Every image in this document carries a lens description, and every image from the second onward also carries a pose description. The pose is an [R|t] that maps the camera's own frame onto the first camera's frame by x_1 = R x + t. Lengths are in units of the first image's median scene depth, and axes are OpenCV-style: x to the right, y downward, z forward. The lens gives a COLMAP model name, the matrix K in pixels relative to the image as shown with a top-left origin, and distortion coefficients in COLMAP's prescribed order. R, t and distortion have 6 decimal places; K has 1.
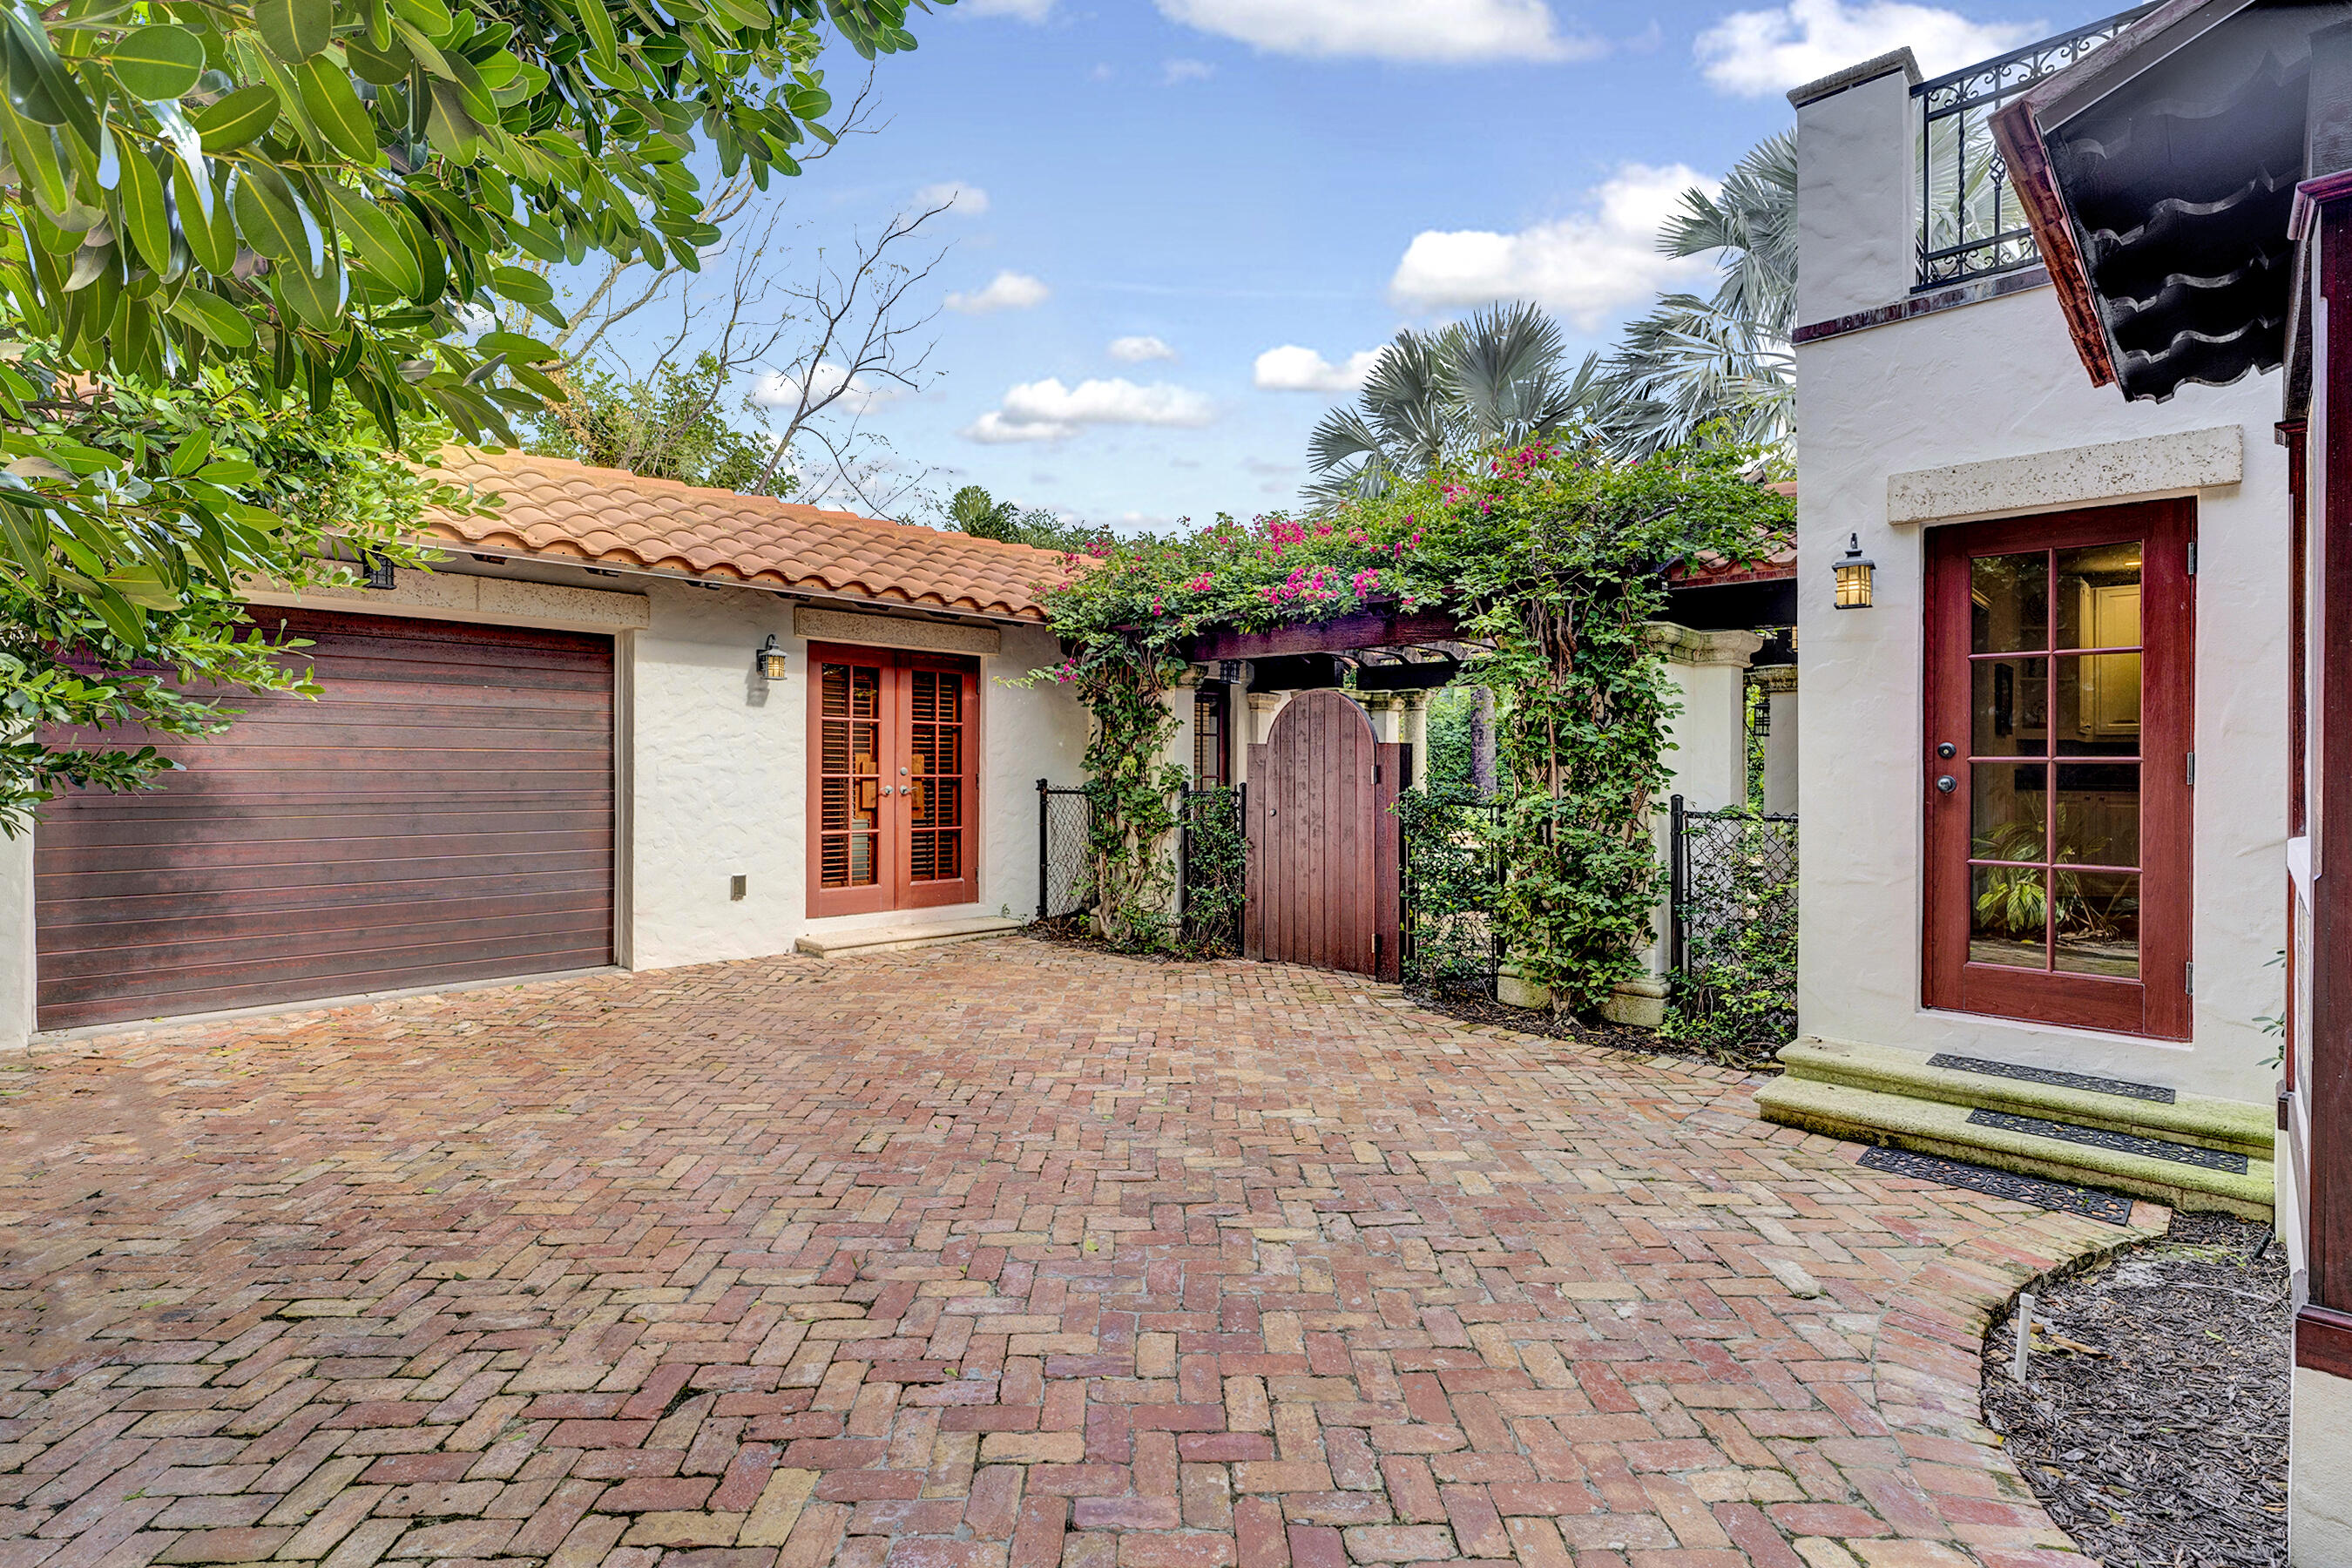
lens RADIAL K [[1106.8, 0, 1173.3], [0, 1106.8, 776.5], [0, 0, 1]] dist [-0.003392, -0.000105]
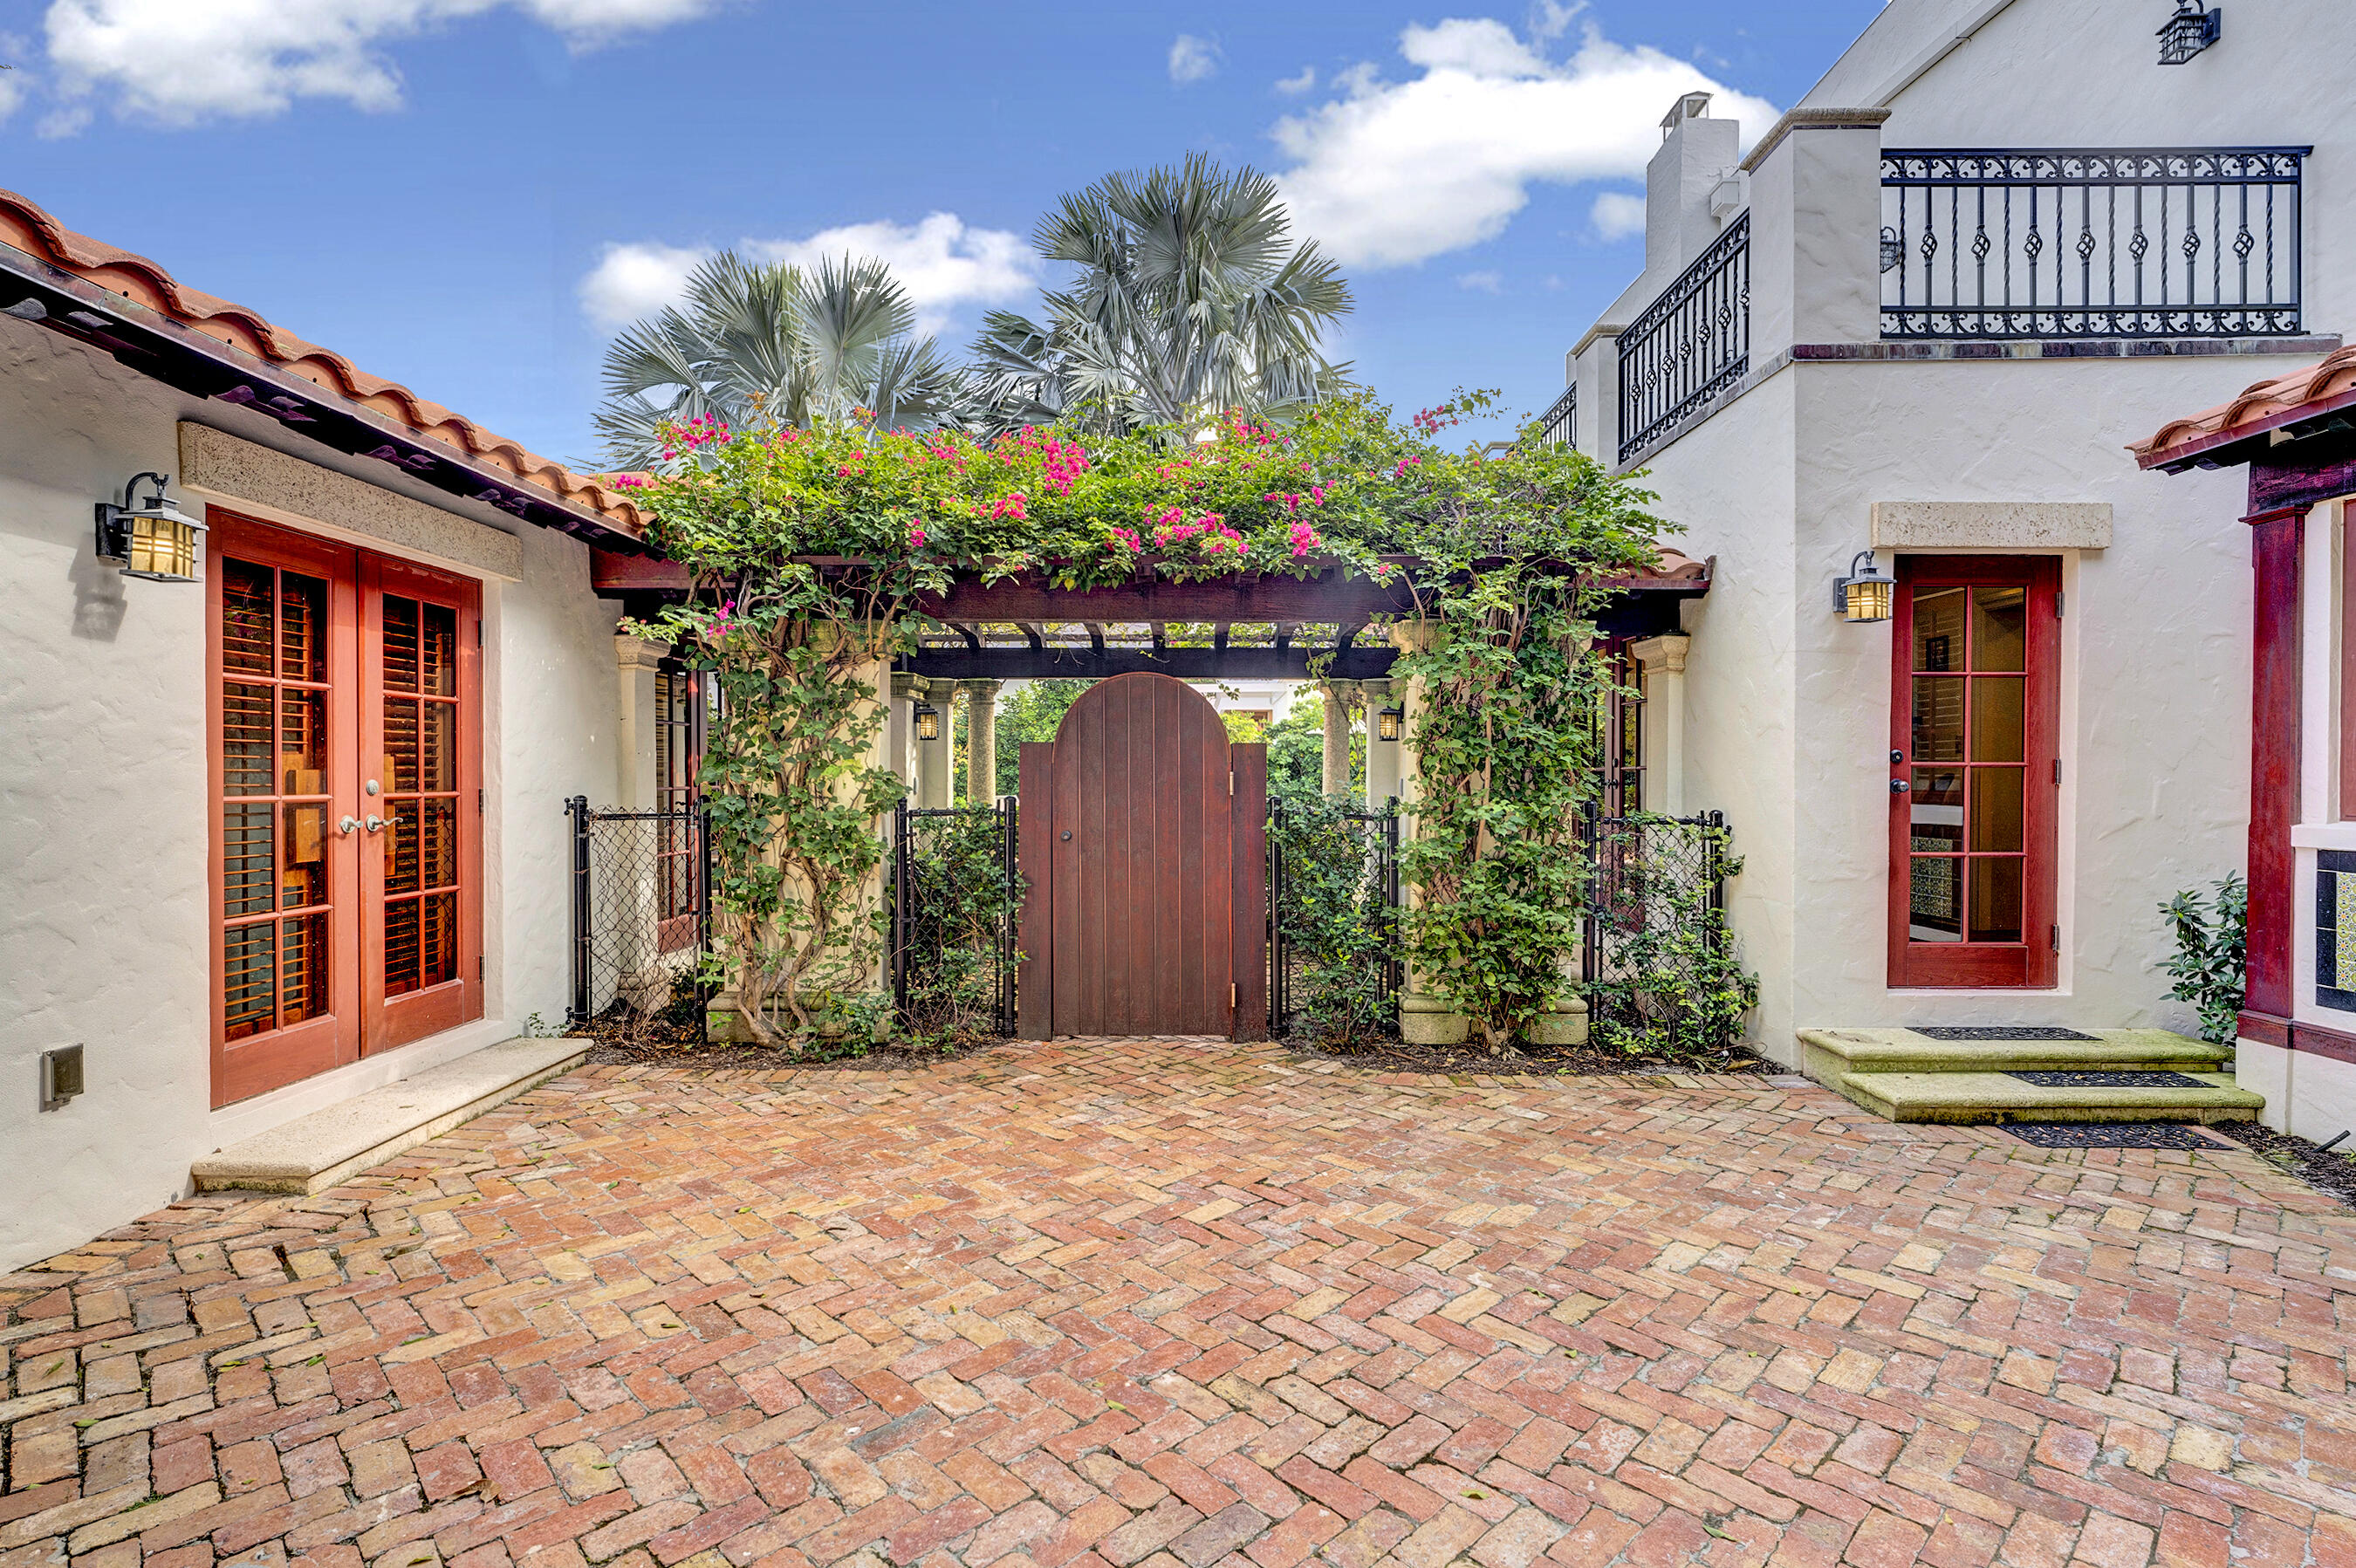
lens RADIAL K [[1125.5, 0, 1174.5], [0, 1125.5, 781.6], [0, 0, 1]] dist [-0.002828, -0.000176]
pose [[0.727615, -0.011779, 0.685884, -0.555953], [0.010507, 0.999927, 0.006025, -0.011096], [-0.685905, 0.002822, 0.727686, 0.607945]]
